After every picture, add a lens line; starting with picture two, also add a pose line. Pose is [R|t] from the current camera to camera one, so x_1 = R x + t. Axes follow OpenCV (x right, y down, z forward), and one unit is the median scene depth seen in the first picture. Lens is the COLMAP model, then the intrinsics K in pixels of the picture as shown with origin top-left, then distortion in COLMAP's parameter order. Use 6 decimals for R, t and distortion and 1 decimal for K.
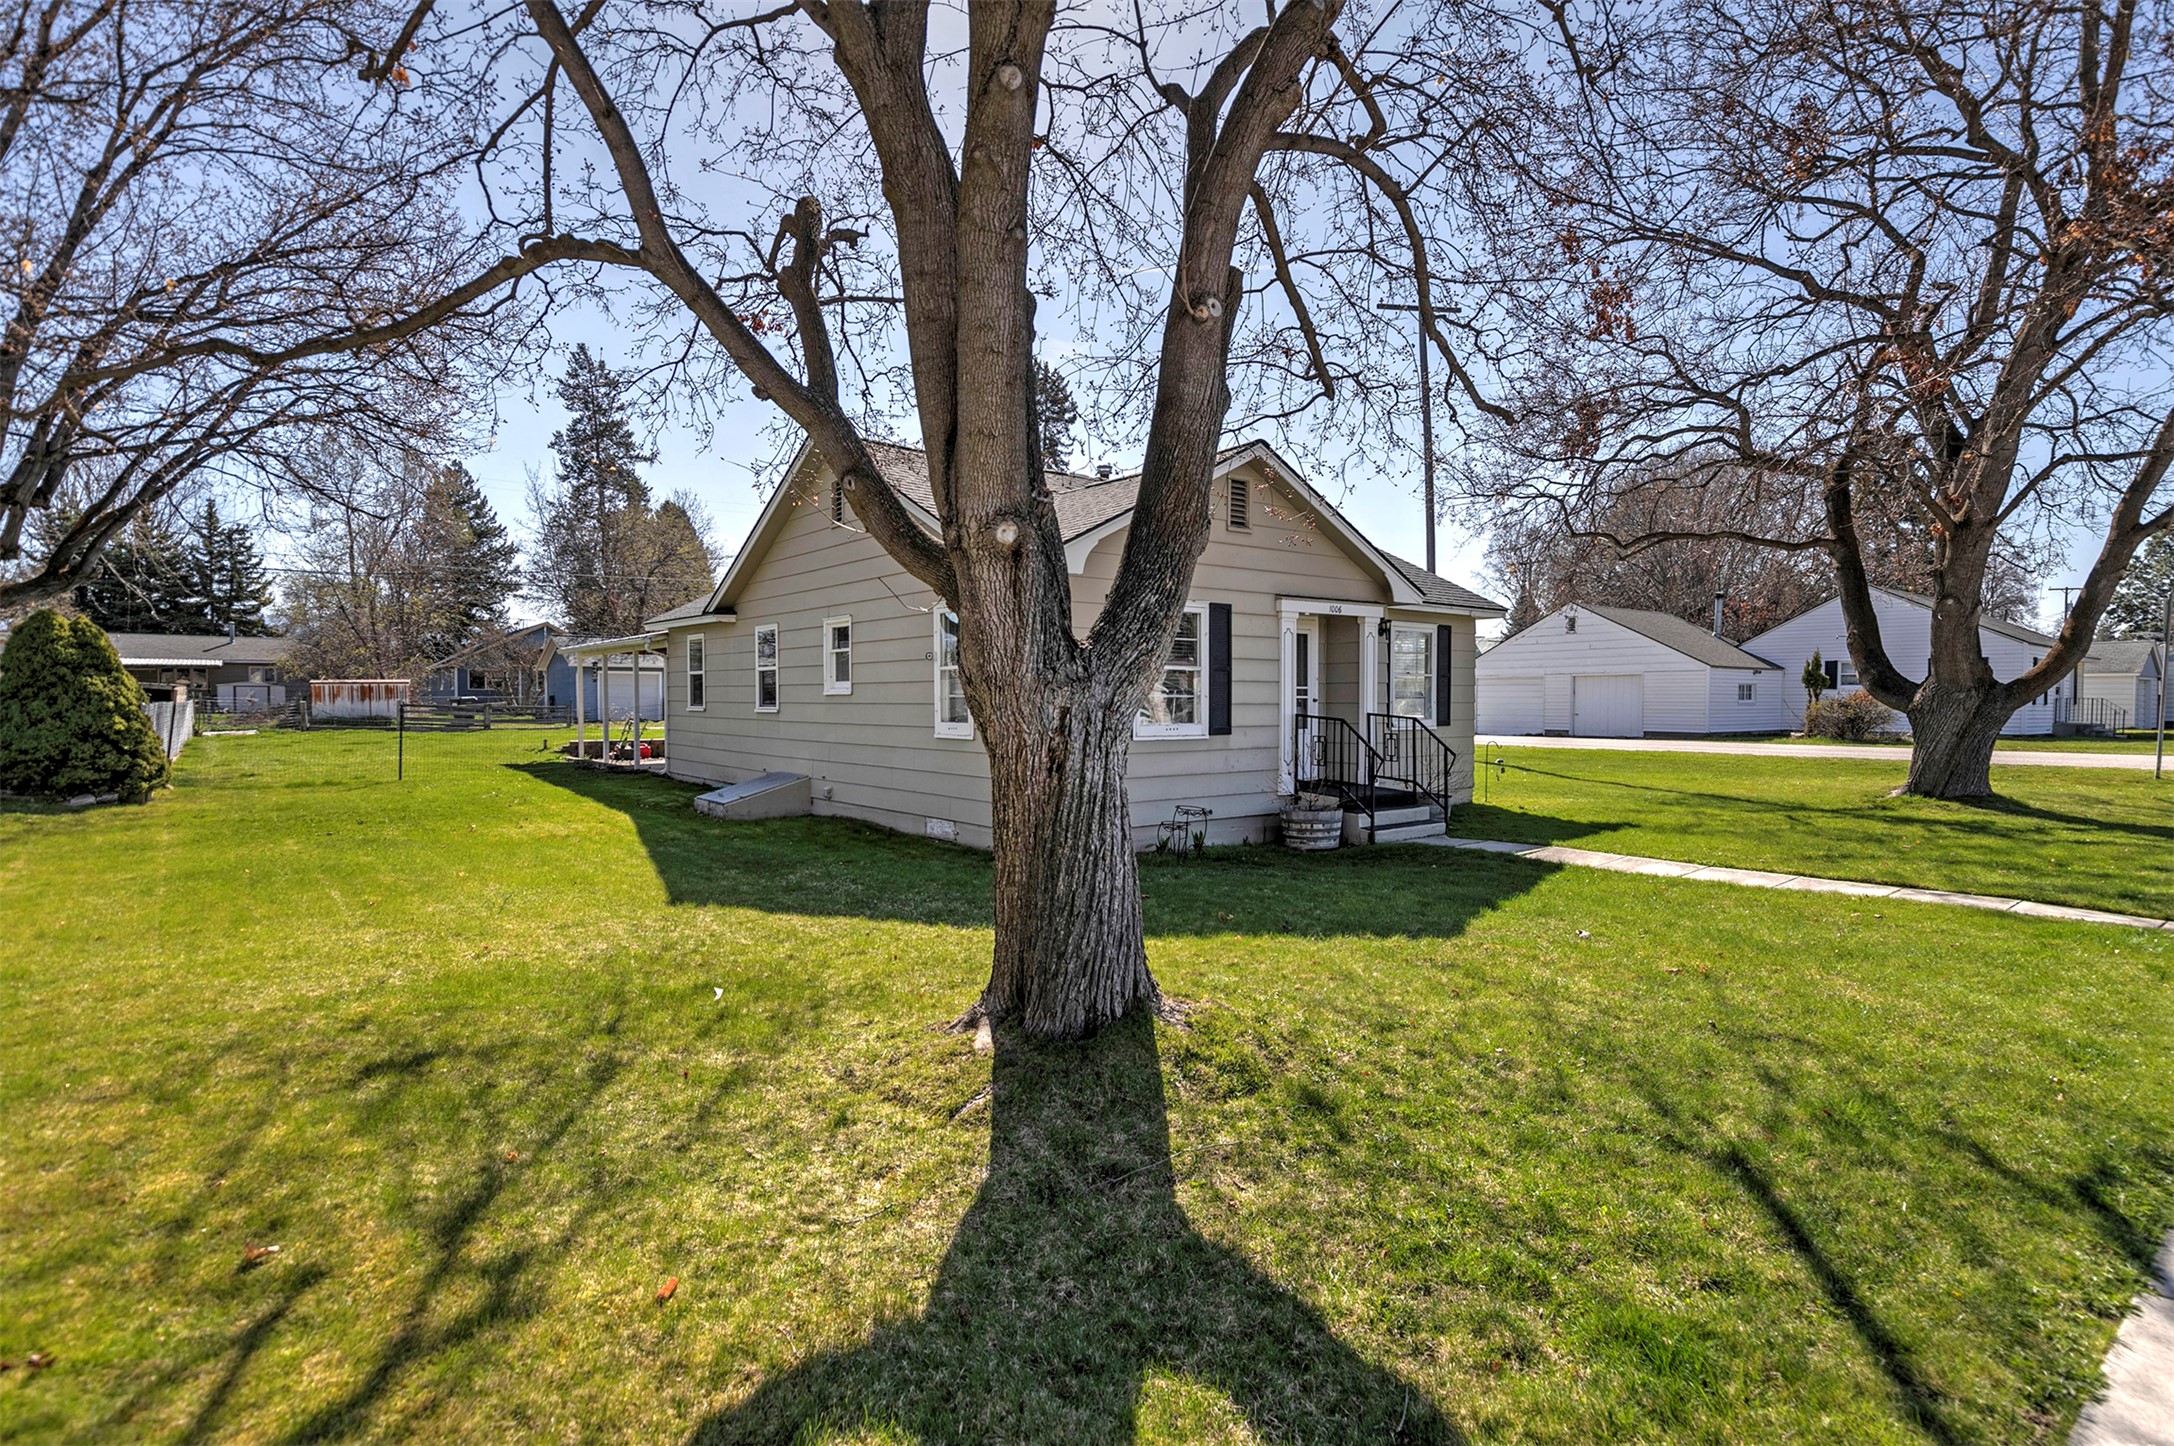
lens RADIAL K [[1093.2, 0, 1087.0], [0, 1093.2, 723.0], [0, 0, 1]] dist [-0.000614, 0.000718]
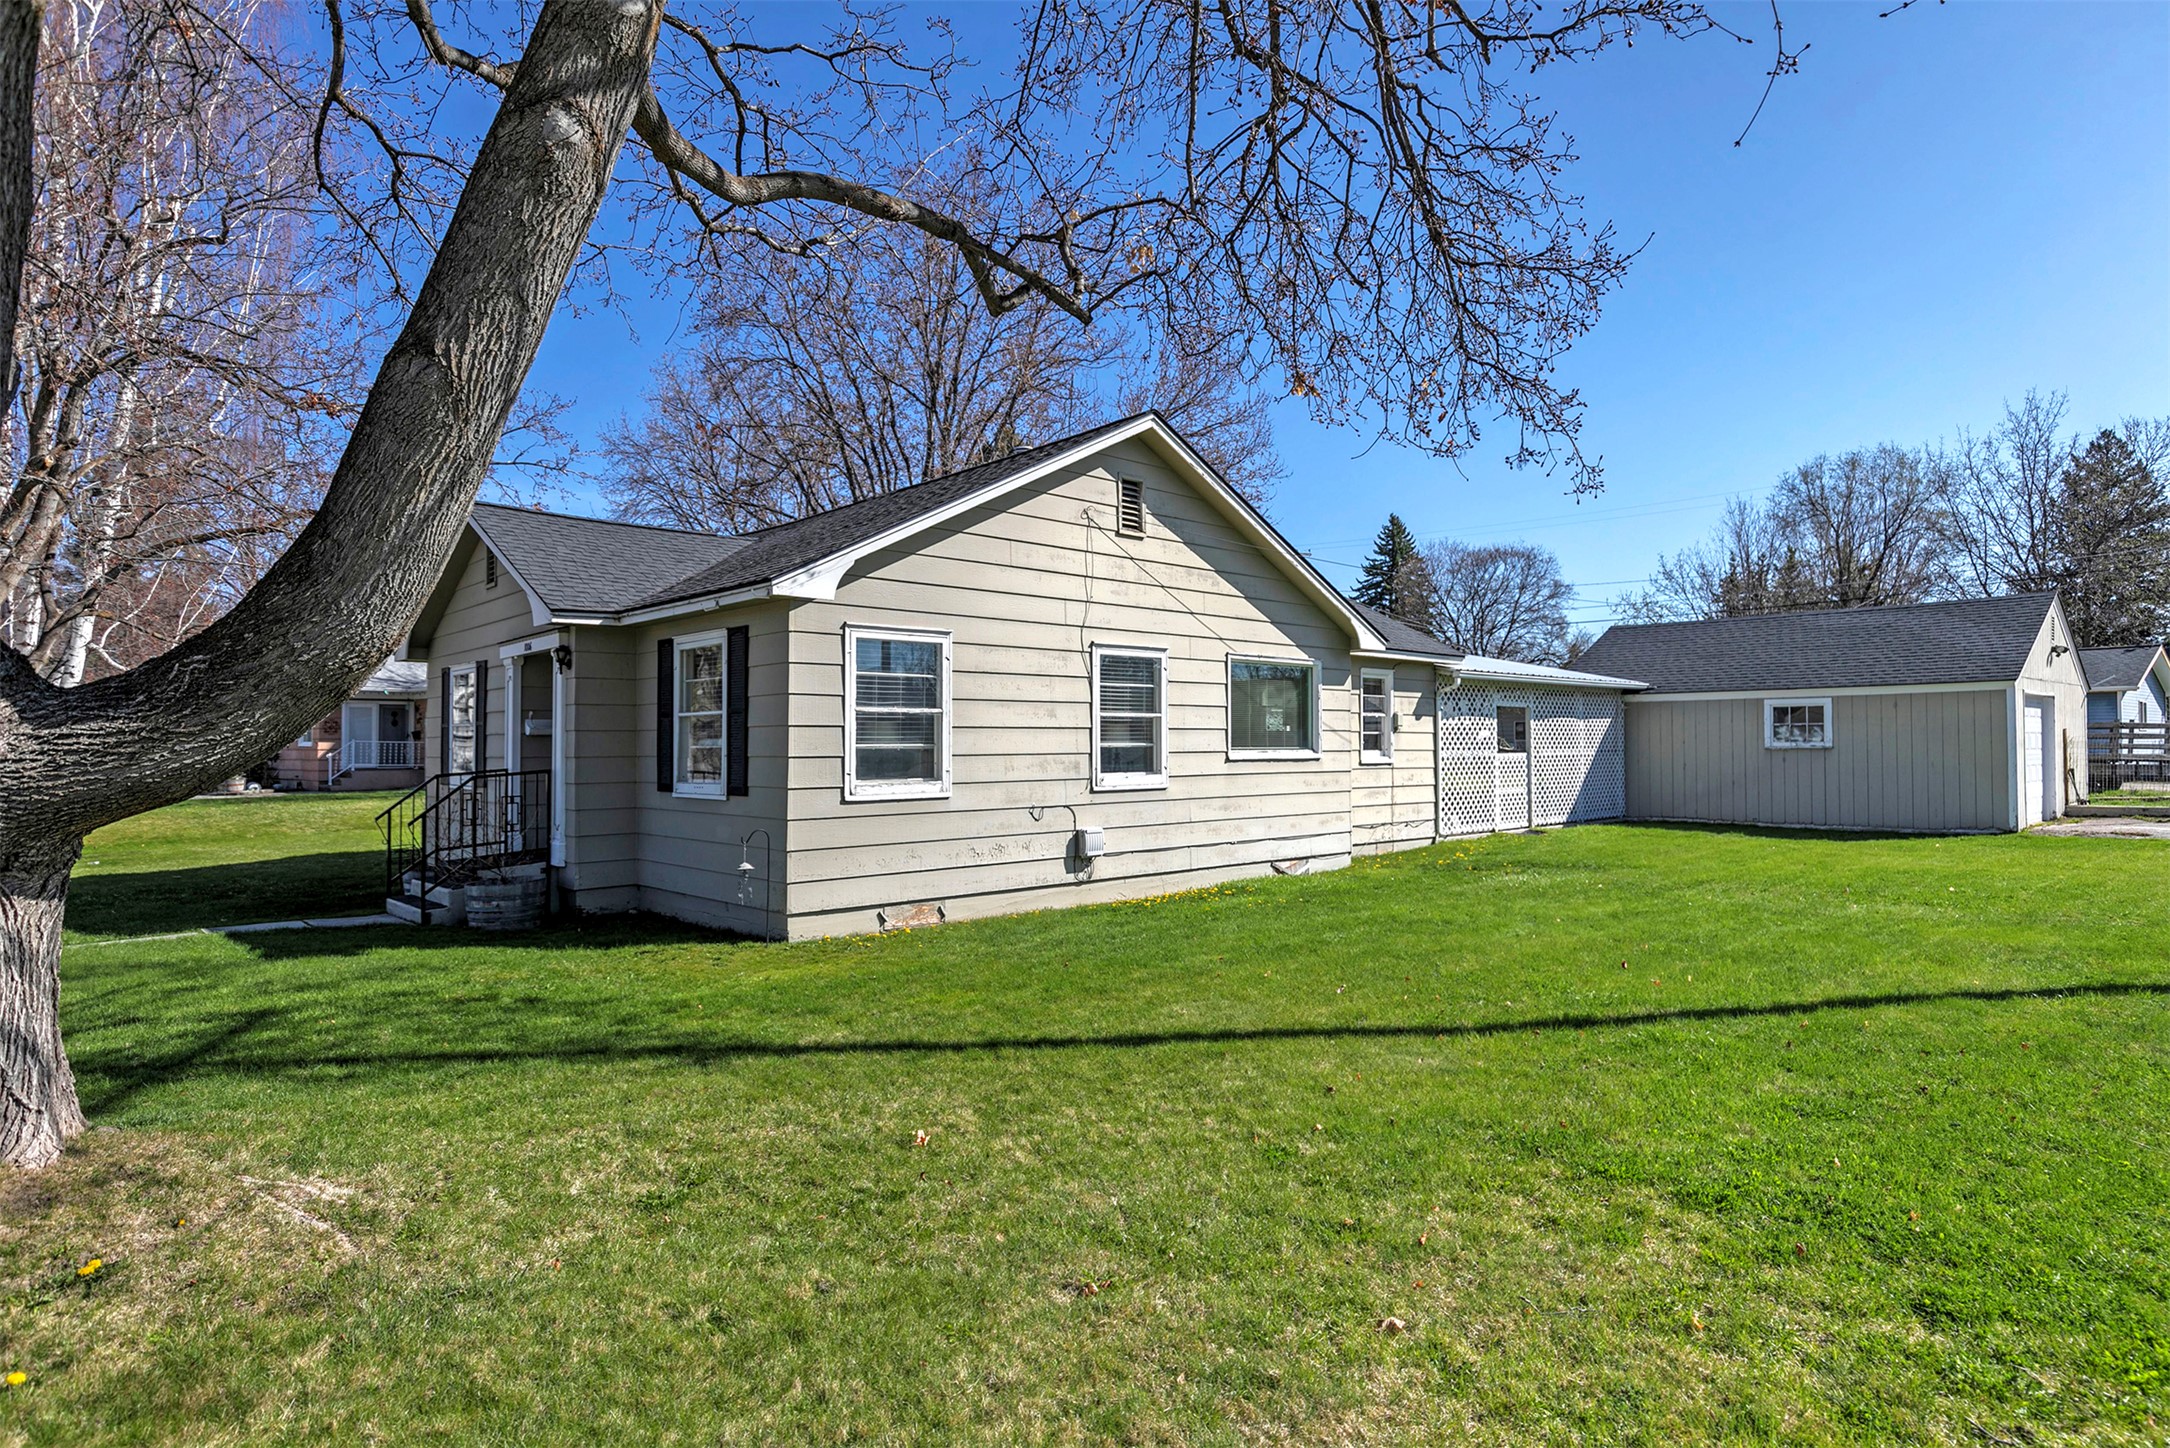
lens RADIAL K [[1225.1, 0, 1111.5], [0, 1225.1, 730.9], [0, 0, 1]] dist [-0.002476, -0.000332]
pose [[0.095451, -0.012149, -0.995360, 1.076098], [-0.018365, 0.999734, -0.013964, -0.028831], [0.995265, 0.019613, 0.095202, 1.218591]]
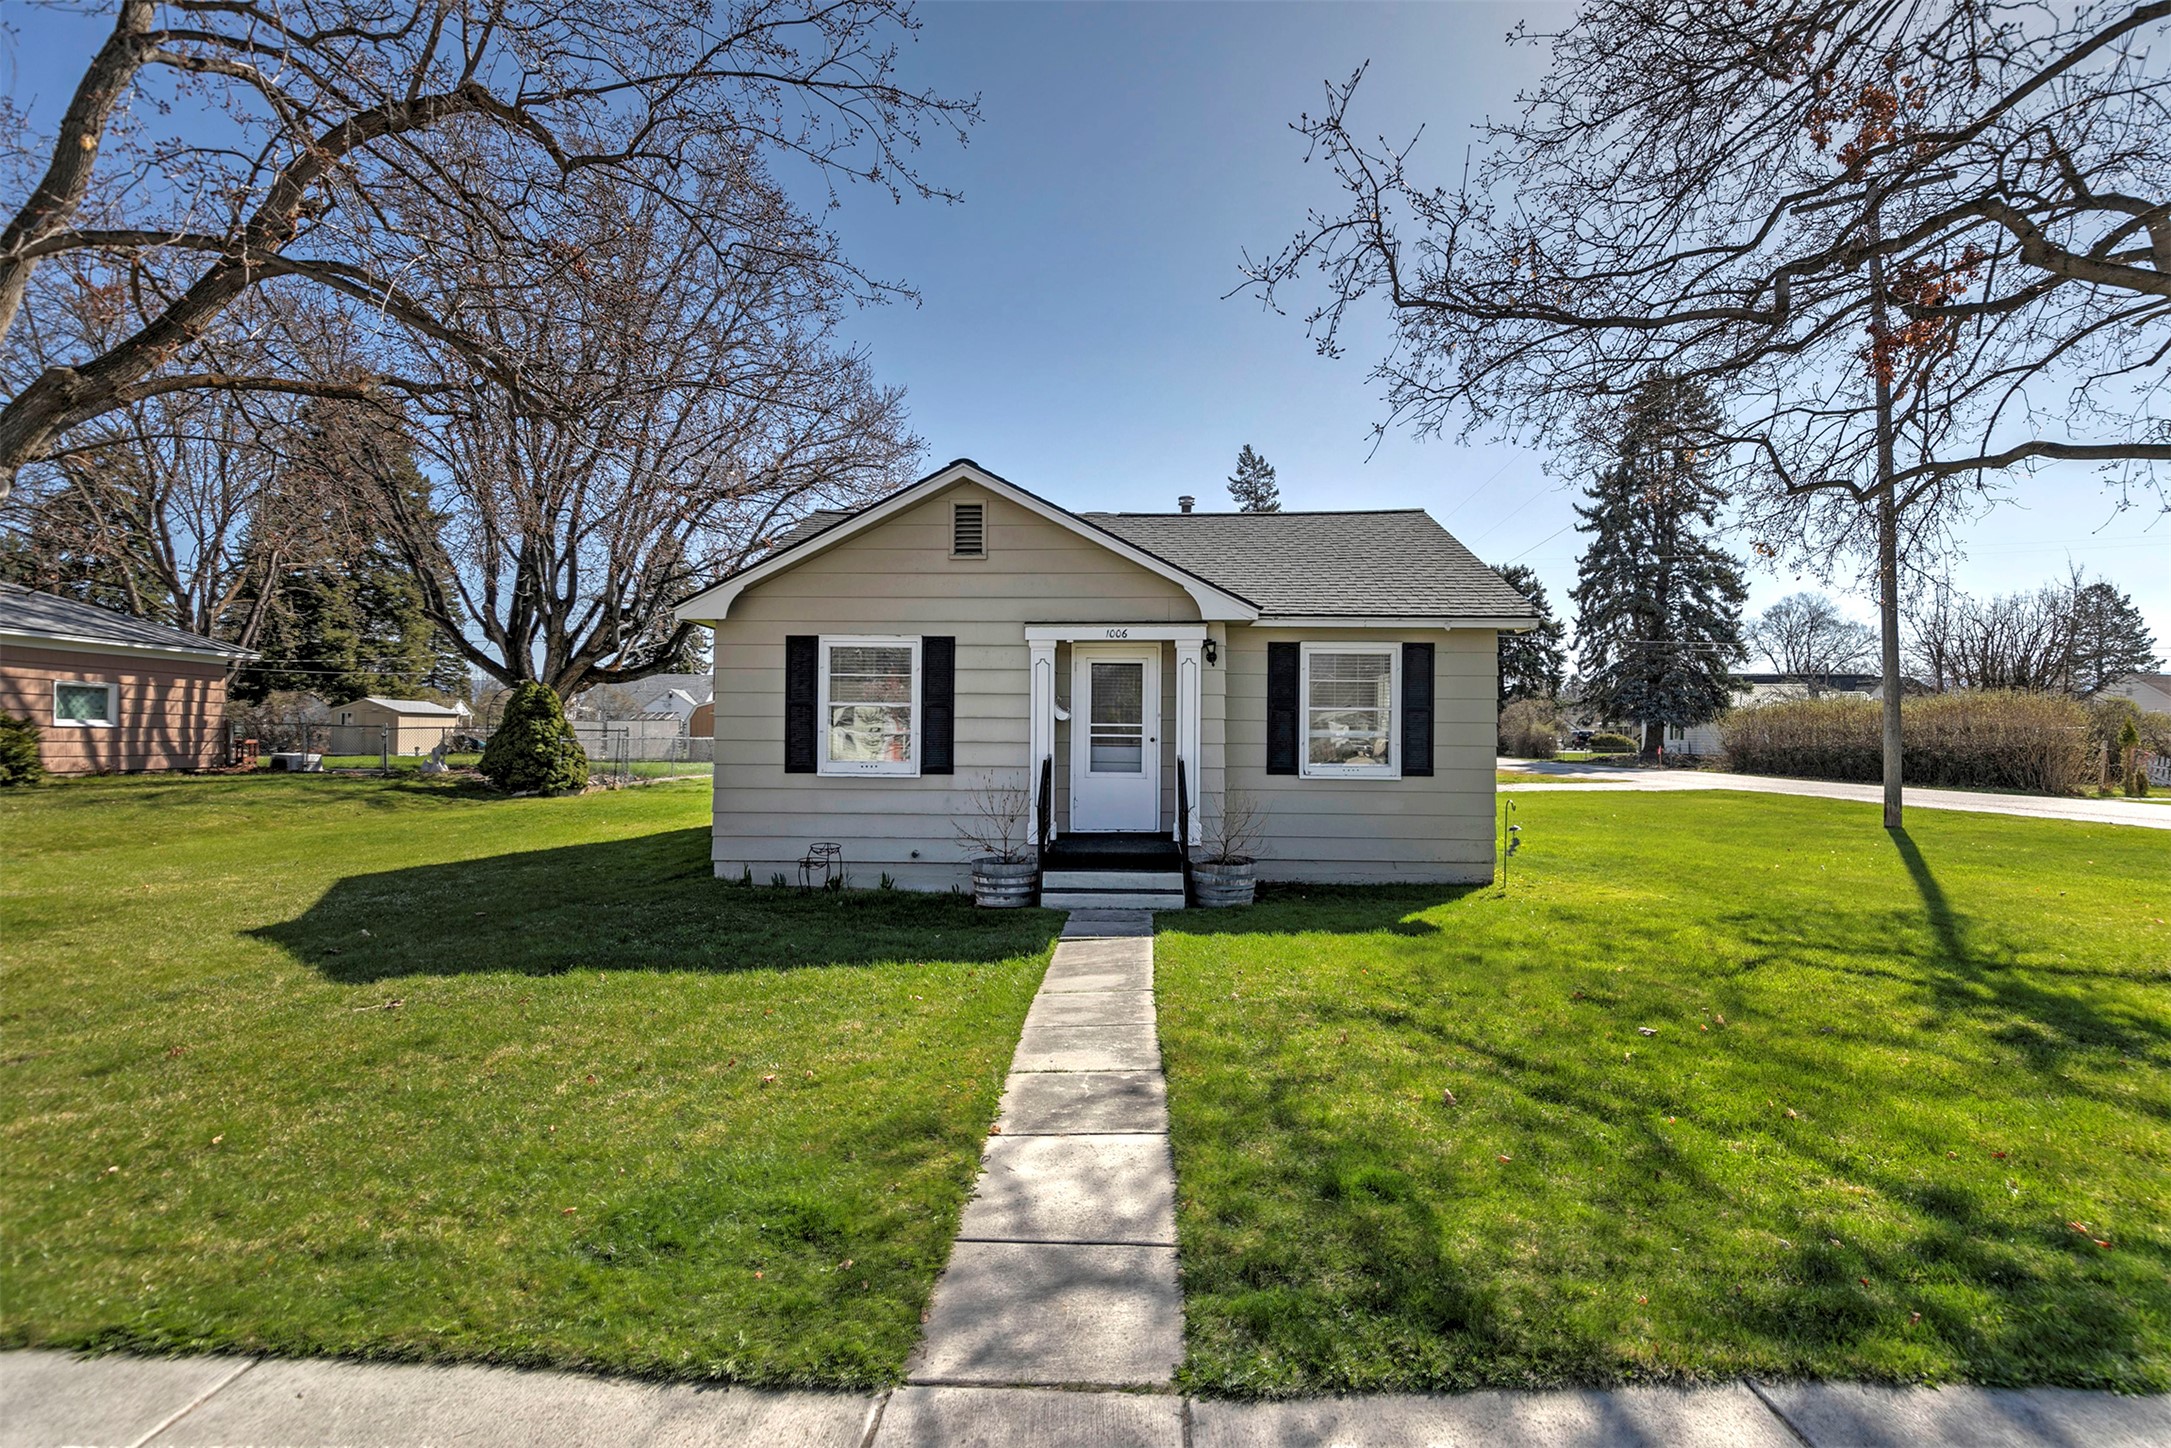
lens RADIAL K [[1010.8, 0, 1090.8], [0, 1010.8, 717.2], [0, 0, 1]] dist [0.001976, 0.000232]
pose [[0.757805, -0.008124, -0.652430, 0.652270], [-0.024052, 0.998895, -0.040375, -0.004522], [0.652037, 0.046289, 0.756772, 0.337341]]
